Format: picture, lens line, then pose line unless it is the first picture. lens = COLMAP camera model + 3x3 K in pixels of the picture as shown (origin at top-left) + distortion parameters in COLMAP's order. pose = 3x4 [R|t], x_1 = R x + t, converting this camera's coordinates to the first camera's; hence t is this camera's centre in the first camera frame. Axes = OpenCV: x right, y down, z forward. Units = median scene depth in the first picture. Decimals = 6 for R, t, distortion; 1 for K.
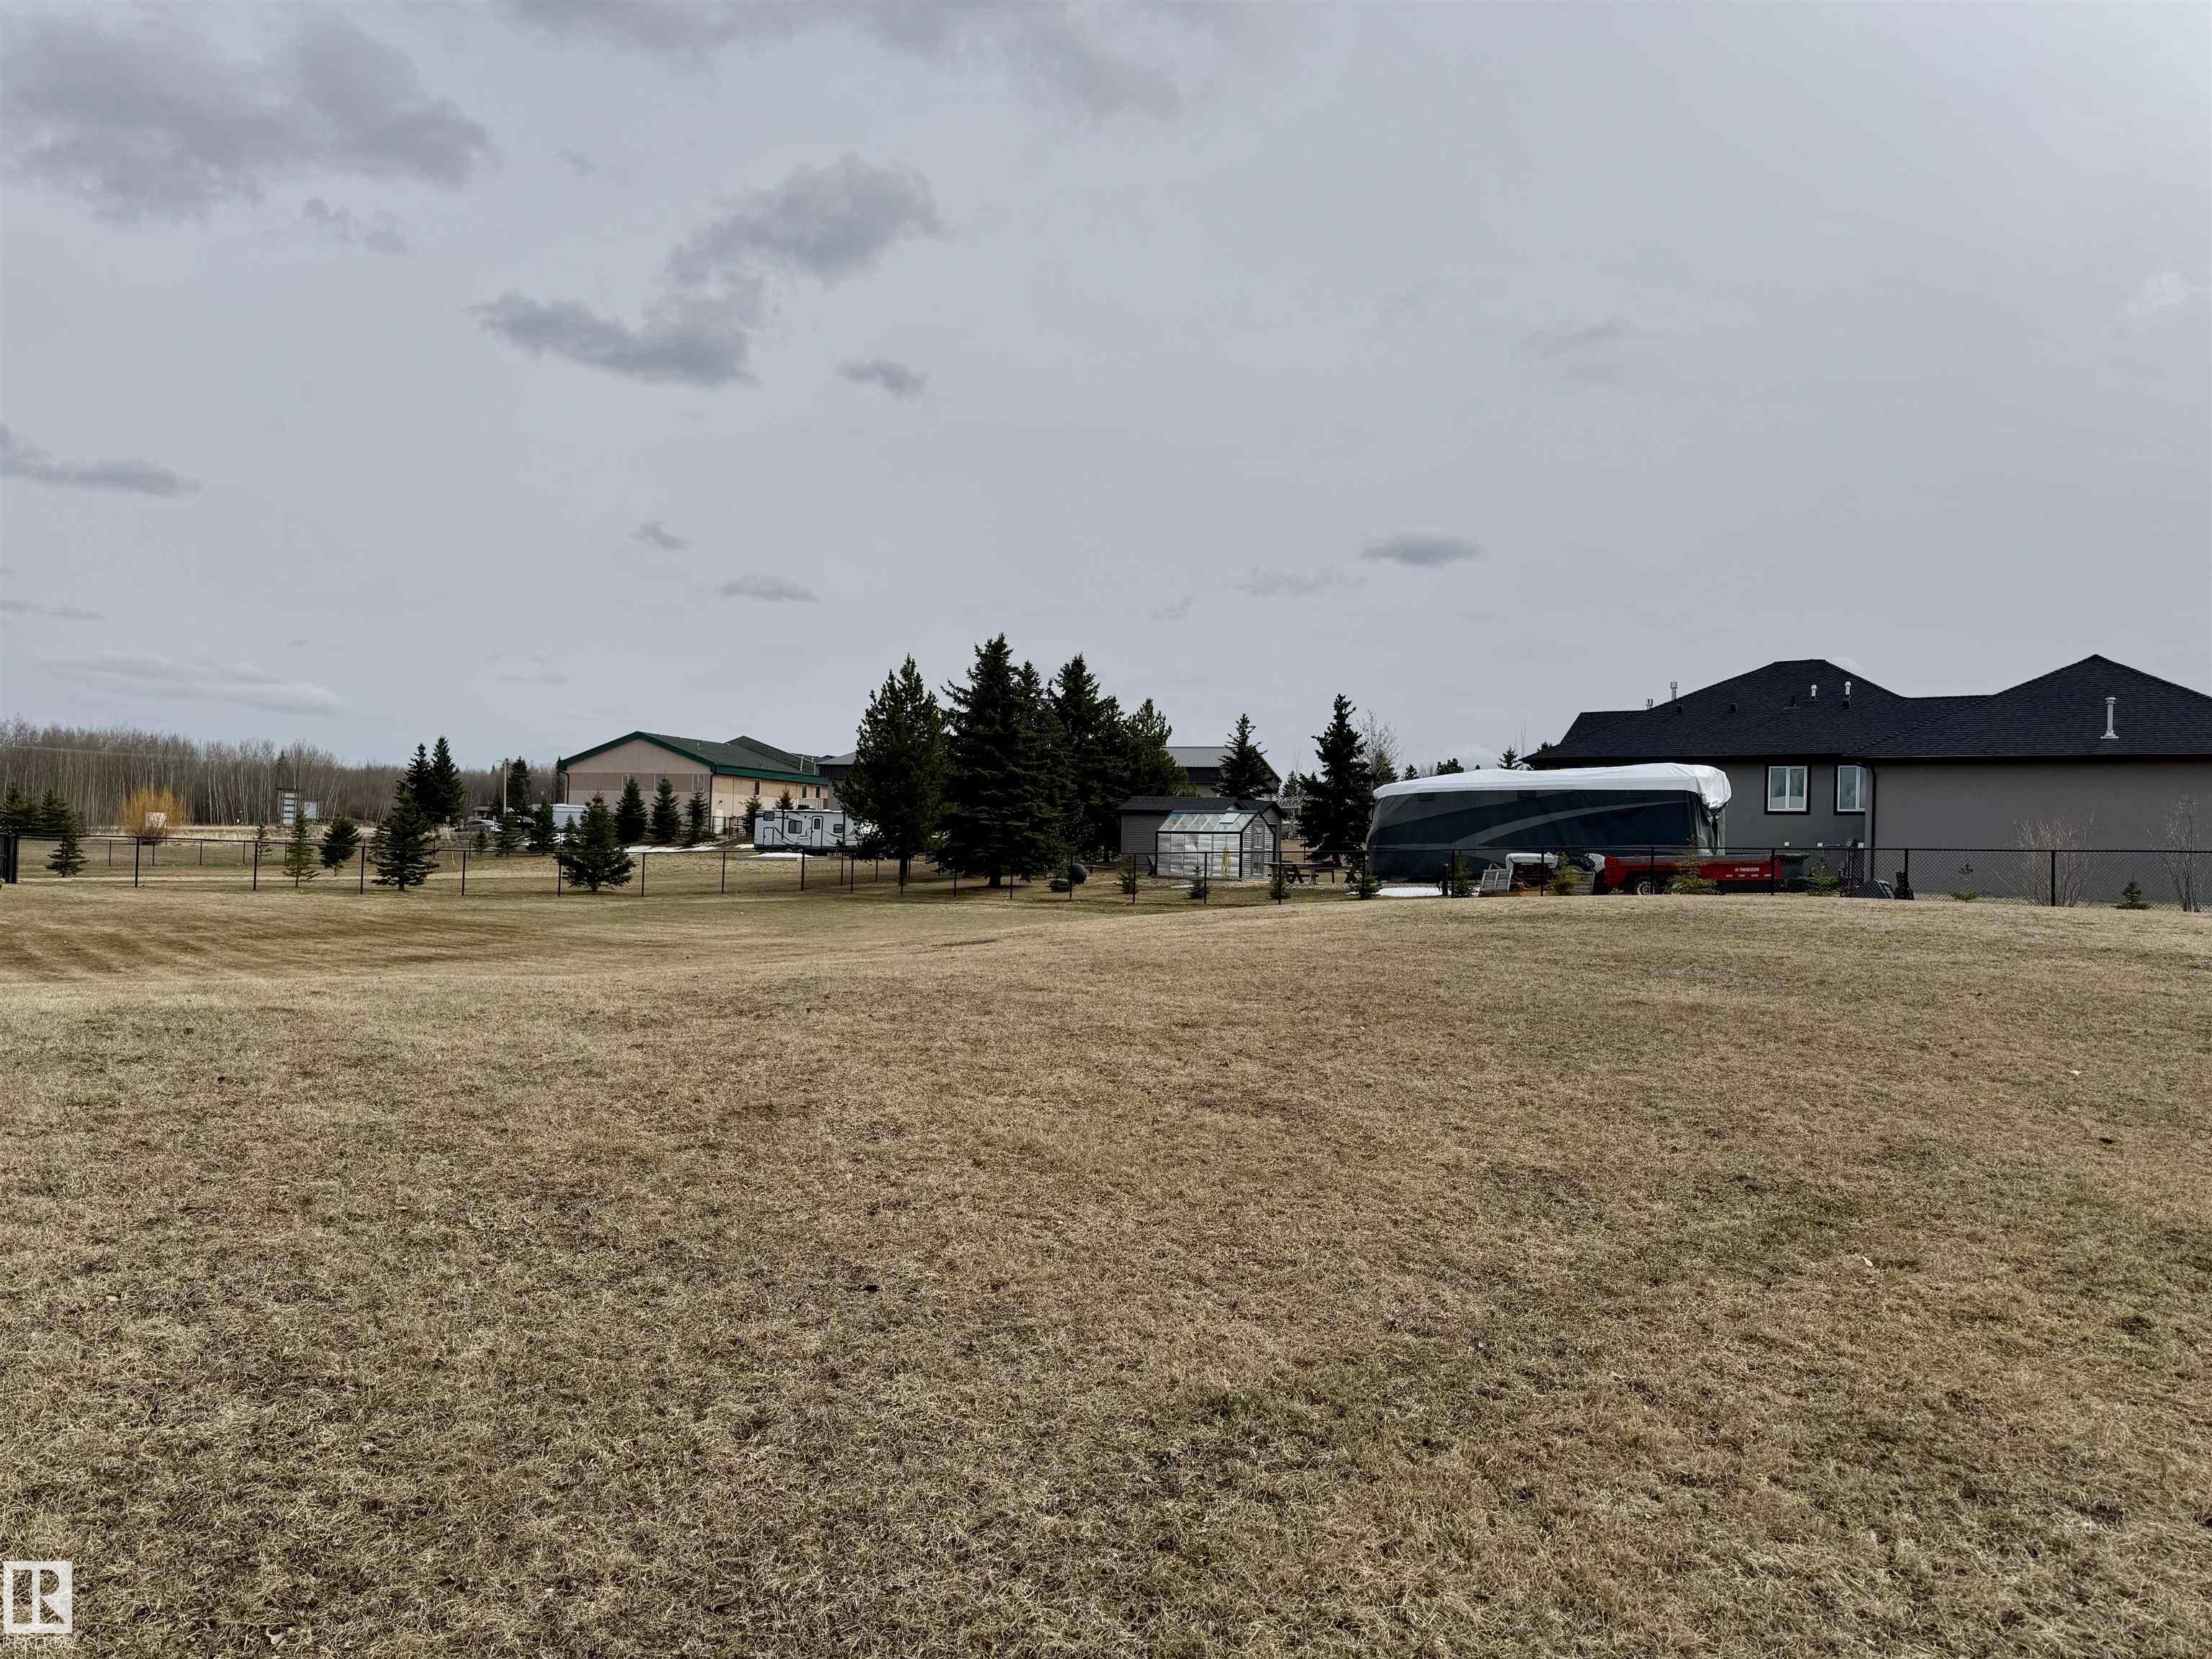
lens RADIAL K [[1549.9, 0, 1117.4], [0, 1549.9, 813.9], [0, 0, 1]] dist [0.032800, -0.018608]
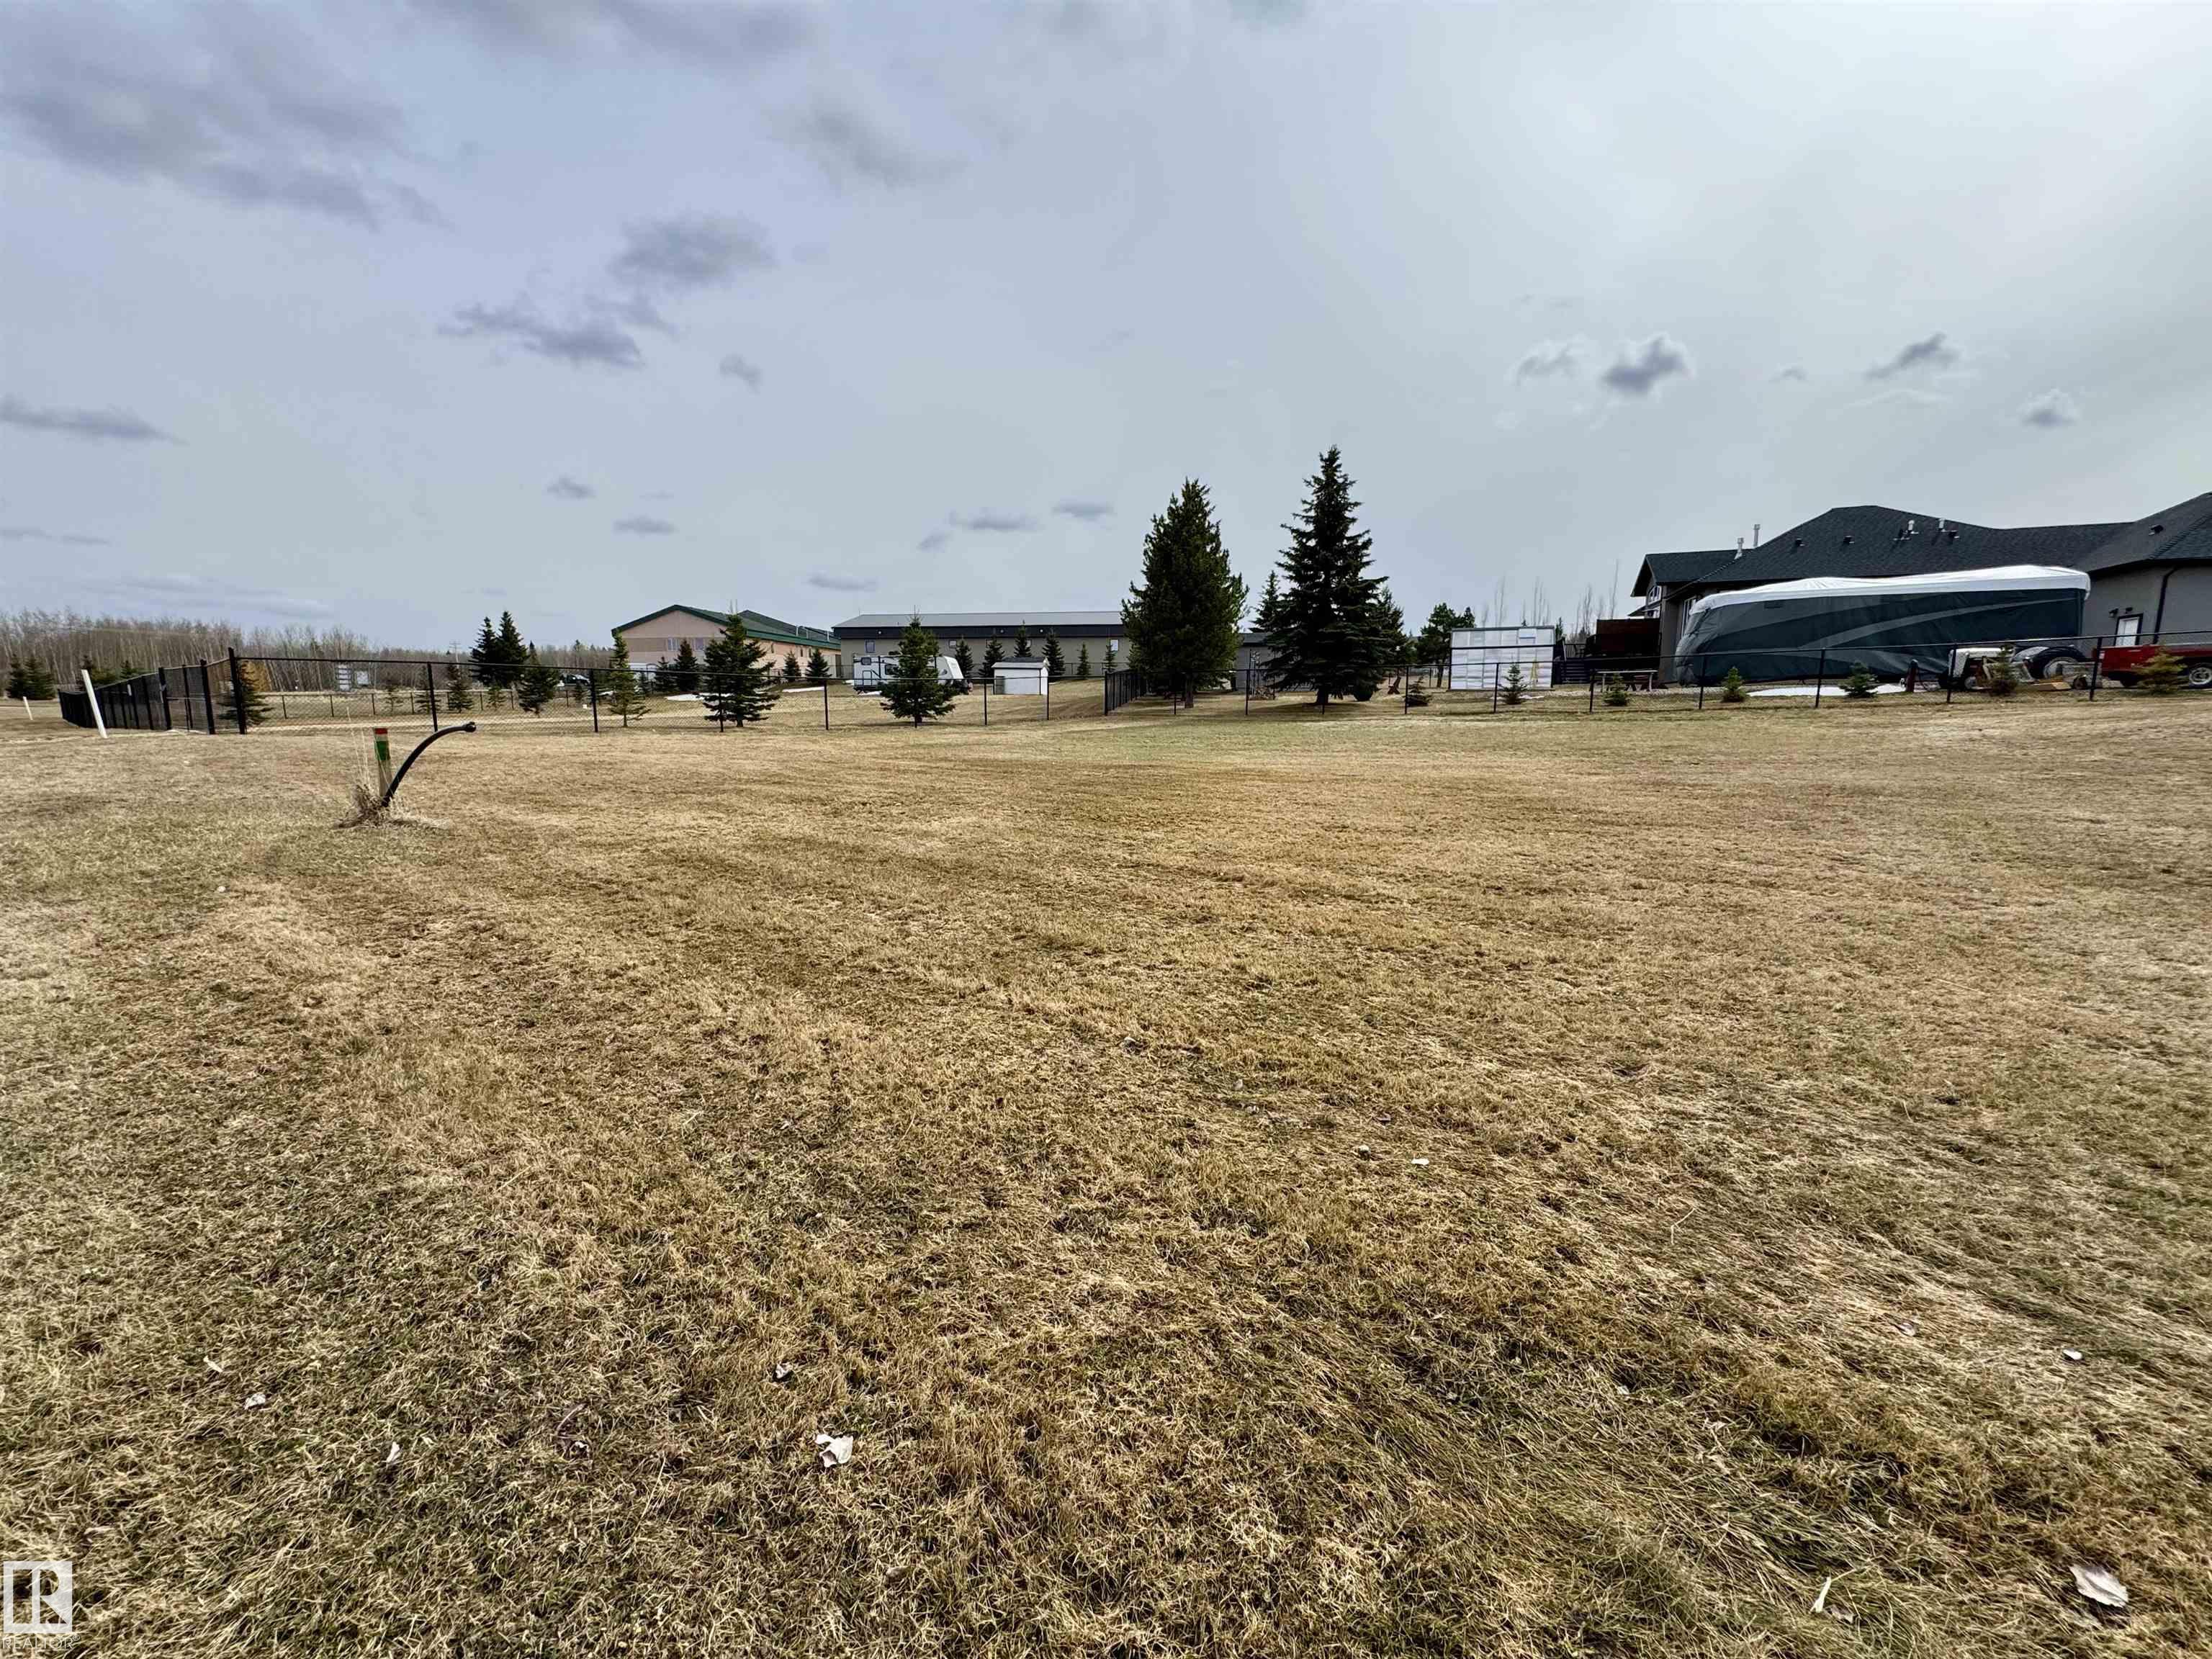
lens RADIAL K [[876.5, 0, 1118.7], [0, 876.5, 844.5], [0, 0, 1]] dist [-0.003625, 0.001002]
pose [[0.967069, -0.070516, 0.244552, -0.224007], [0.022128, 0.980509, 0.195223, 0.013046], [-0.253552, -0.183383, 0.949780, 0.278380]]
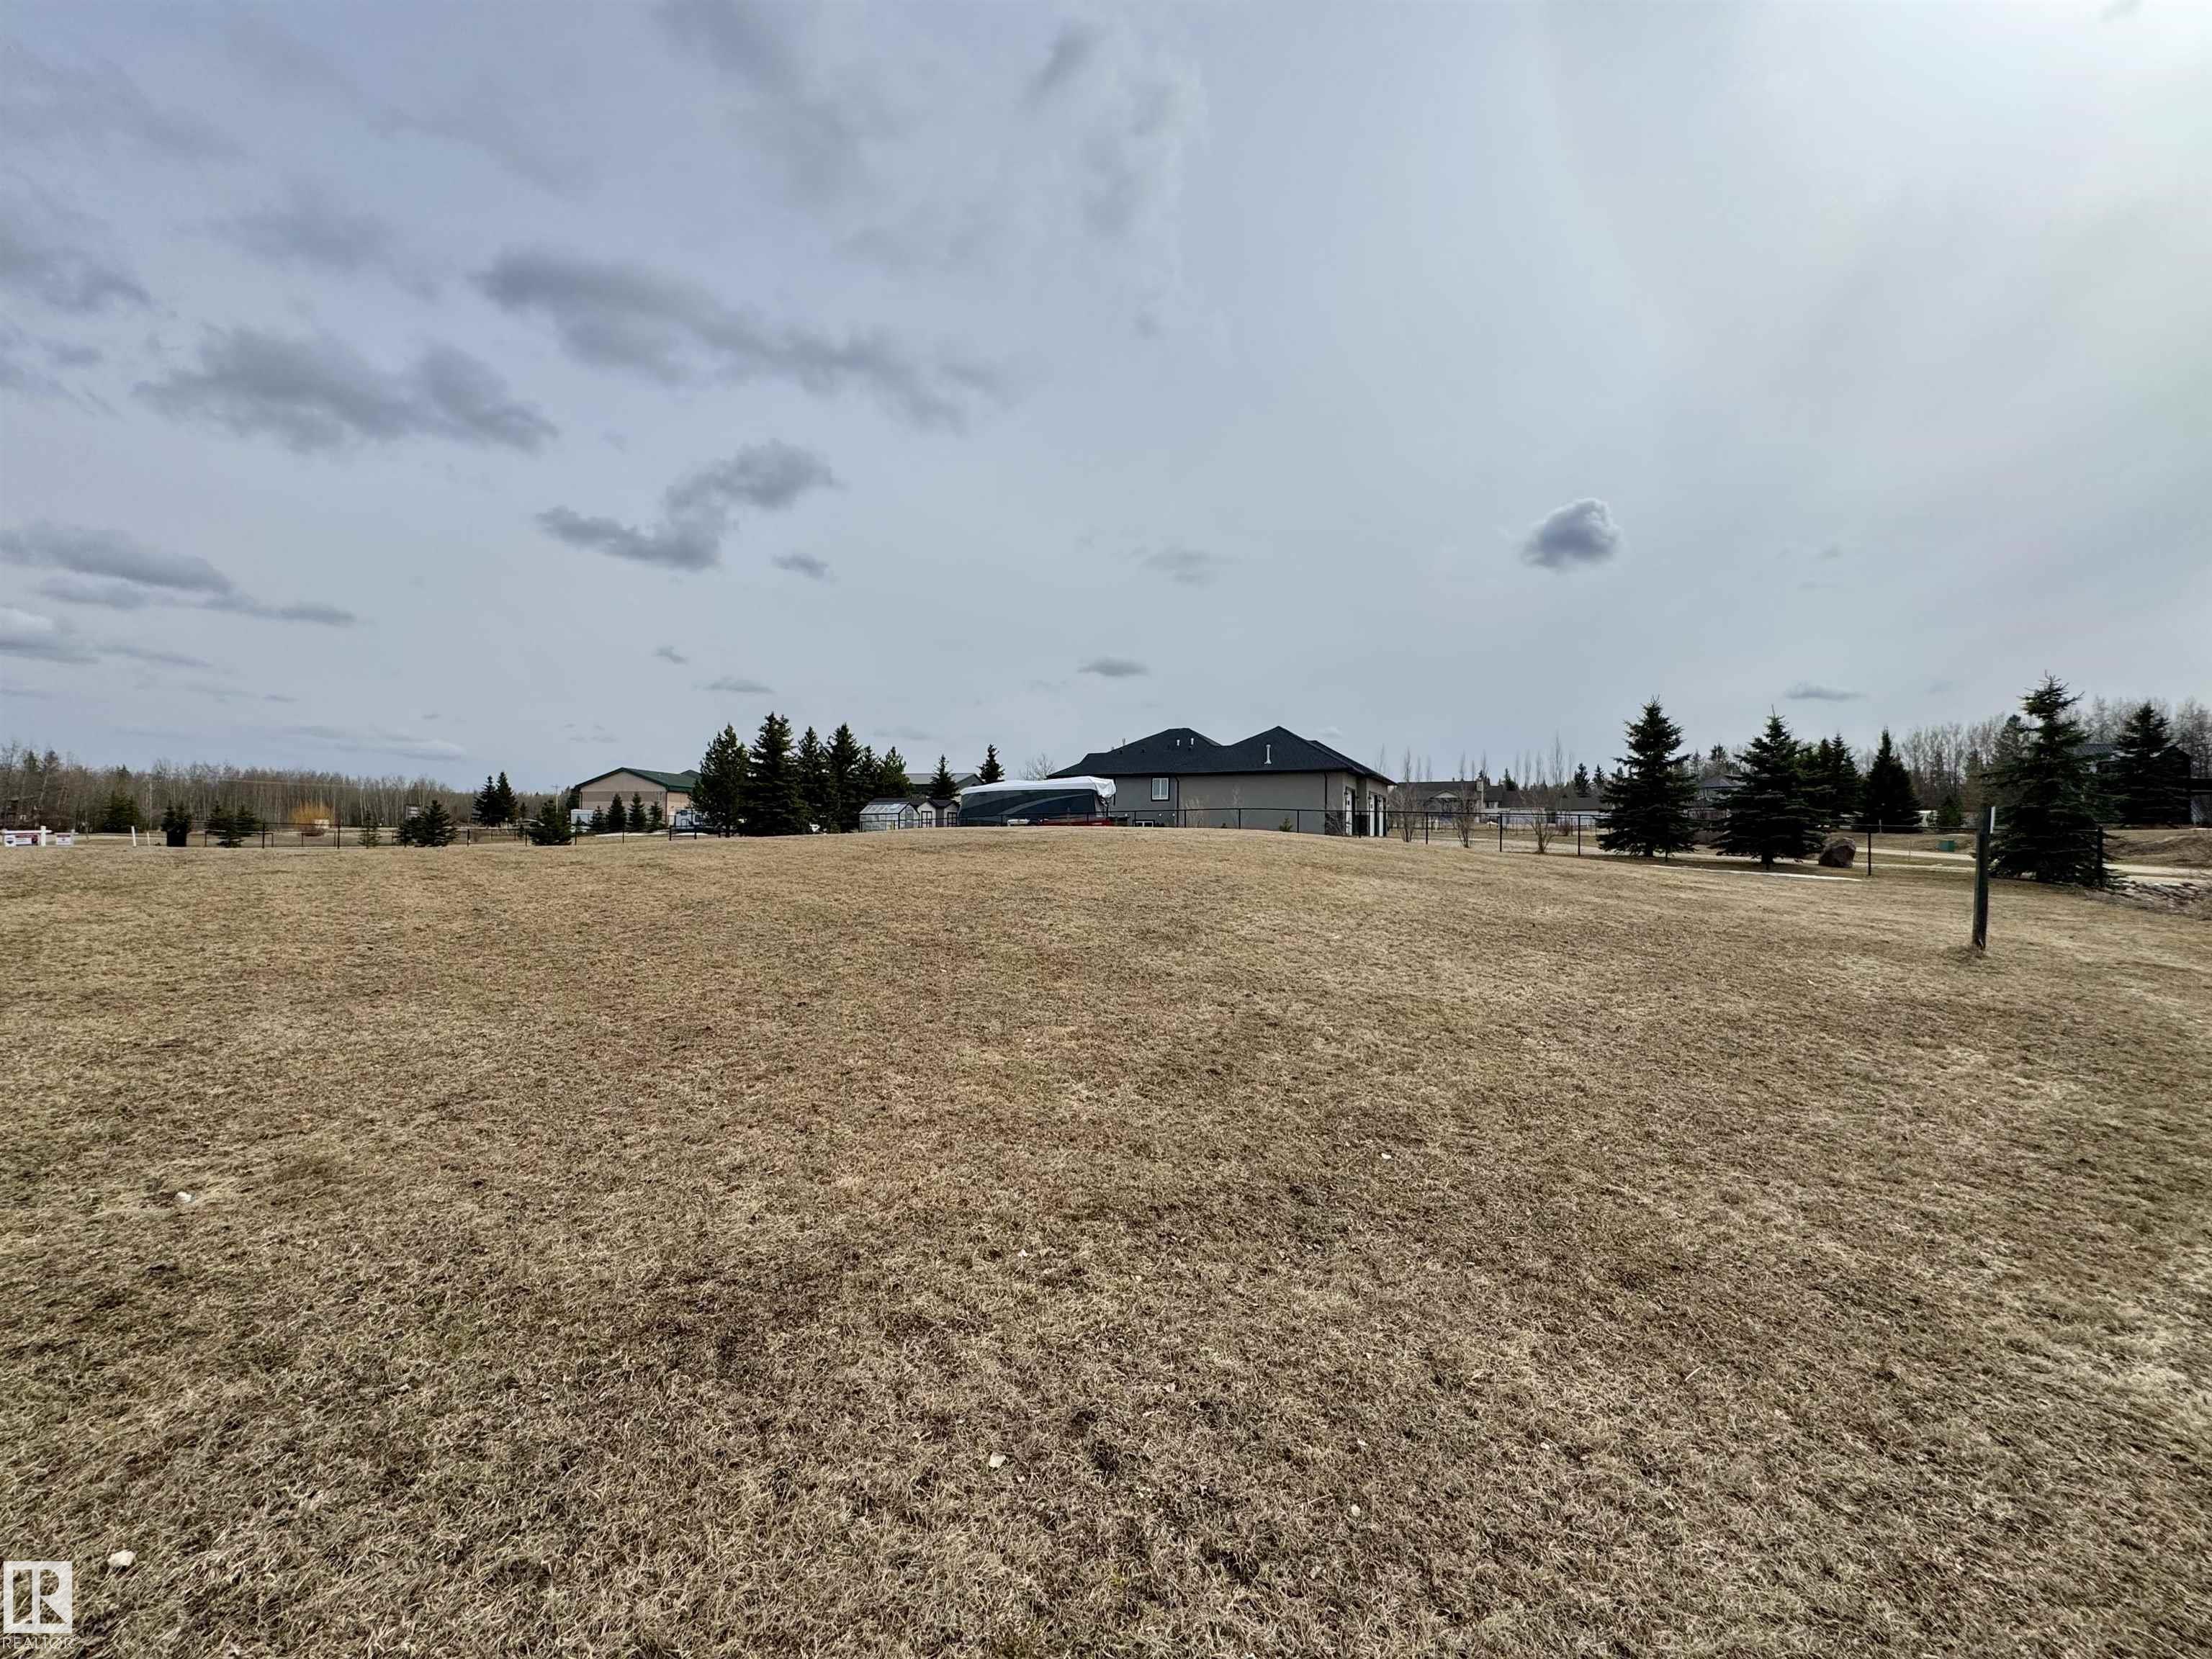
lens RADIAL K [[876.5, 0, 1119.7], [0, 876.5, 794.5], [0, 0, 1]] dist [-0.003625, 0.001002]
pose [[0.985006, -0.010442, 0.172203, 0.106352], [0.014457, 0.999652, -0.022075, 0.010414], [-0.171913, 0.024233, 0.984814, -0.091141]]
